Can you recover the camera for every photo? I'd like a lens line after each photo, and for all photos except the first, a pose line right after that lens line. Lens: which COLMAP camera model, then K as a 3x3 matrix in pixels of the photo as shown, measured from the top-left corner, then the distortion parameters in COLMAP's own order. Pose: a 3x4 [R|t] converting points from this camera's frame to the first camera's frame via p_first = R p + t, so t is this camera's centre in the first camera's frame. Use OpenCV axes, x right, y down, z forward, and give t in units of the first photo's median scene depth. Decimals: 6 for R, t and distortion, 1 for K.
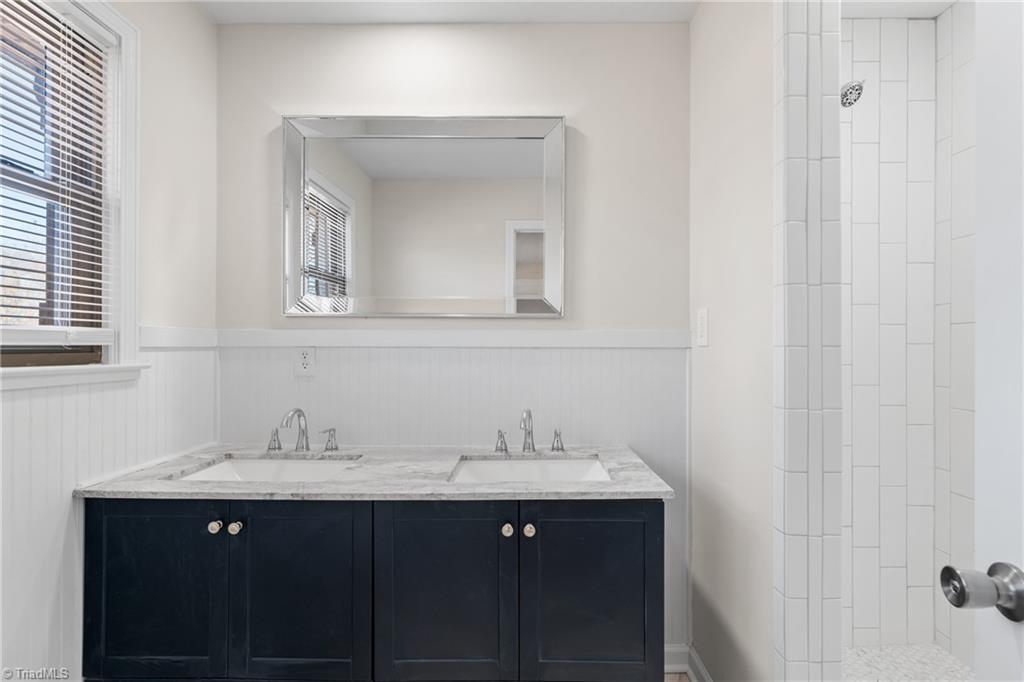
lens RADIAL K [[462.3, 0, 512.0], [0, 462.3, 341.0], [0, 0, 1]] dist [-0.001181, -0.000289]
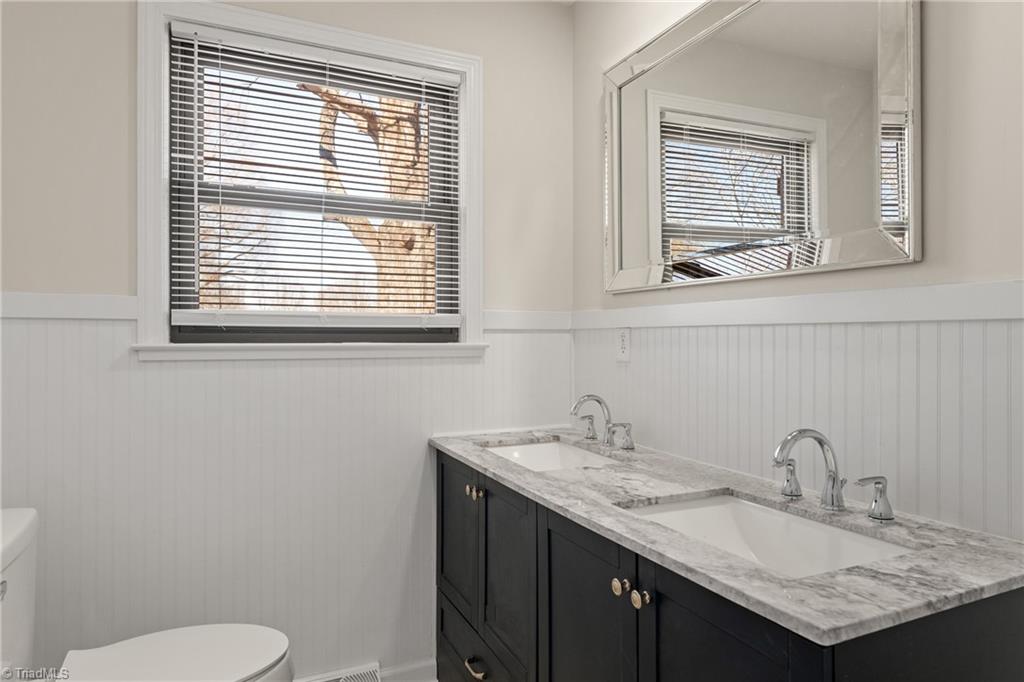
lens RADIAL K [[608.9, 0, 512.5], [0, 608.9, 326.4], [0, 0, 1]] dist [-0.004305, -0.001282]
pose [[0.451471, -0.015838, -0.892145, 0.641599], [0.012984, 0.999853, -0.011180, 0.026197], [0.892191, -0.006536, 0.451610, 0.396807]]
